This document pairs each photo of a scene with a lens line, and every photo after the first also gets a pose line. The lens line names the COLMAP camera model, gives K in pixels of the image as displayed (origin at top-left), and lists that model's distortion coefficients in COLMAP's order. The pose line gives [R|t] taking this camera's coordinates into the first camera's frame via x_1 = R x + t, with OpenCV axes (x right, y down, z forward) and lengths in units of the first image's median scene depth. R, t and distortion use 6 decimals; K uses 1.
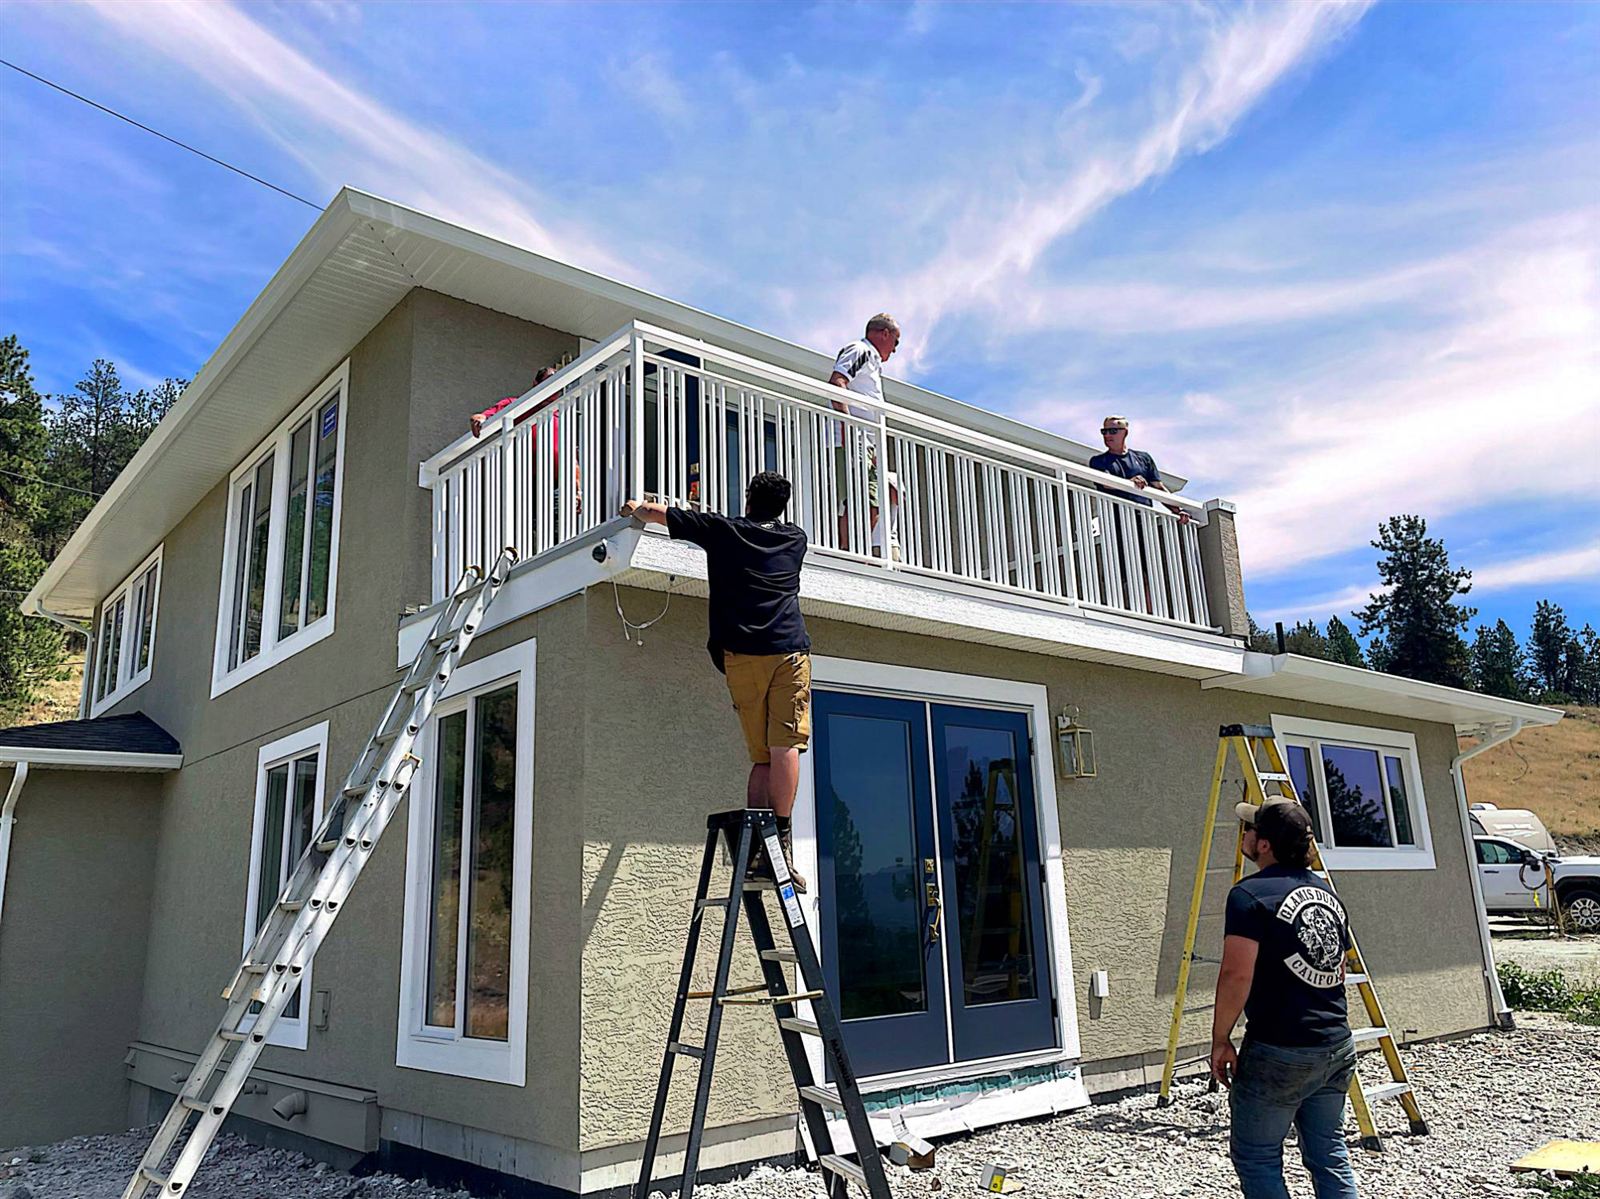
lens RADIAL K [[1221.5, 0, 800.0], [0, 1221.5, 599.5], [0, 0, 1]] dist [0.046988, -0.000325]
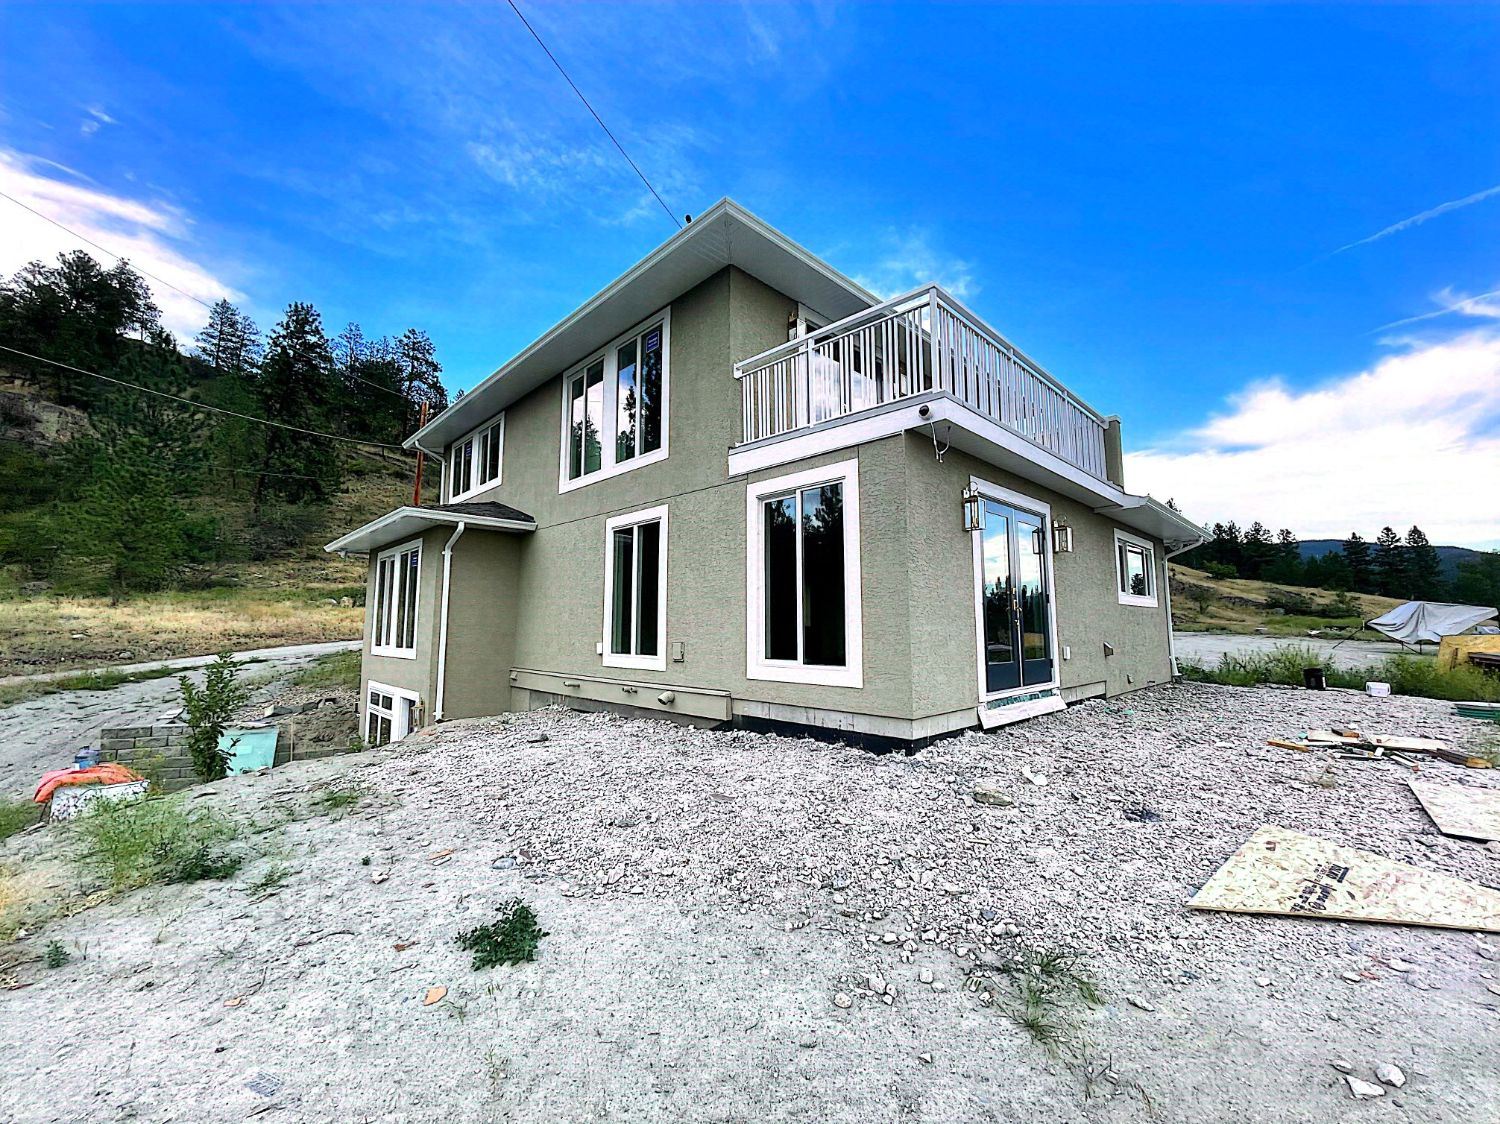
lens RADIAL K [[604.6, 0, 750.0], [0, 604.6, 562.0], [0, 0, 1]] dist [-0.000210, -0.000127]
pose [[0.995258, 0.047148, 0.085077, -0.399552], [-0.058511, 0.988918, 0.136443, 0.063575], [-0.077701, -0.140774, 0.986988, 0.082785]]
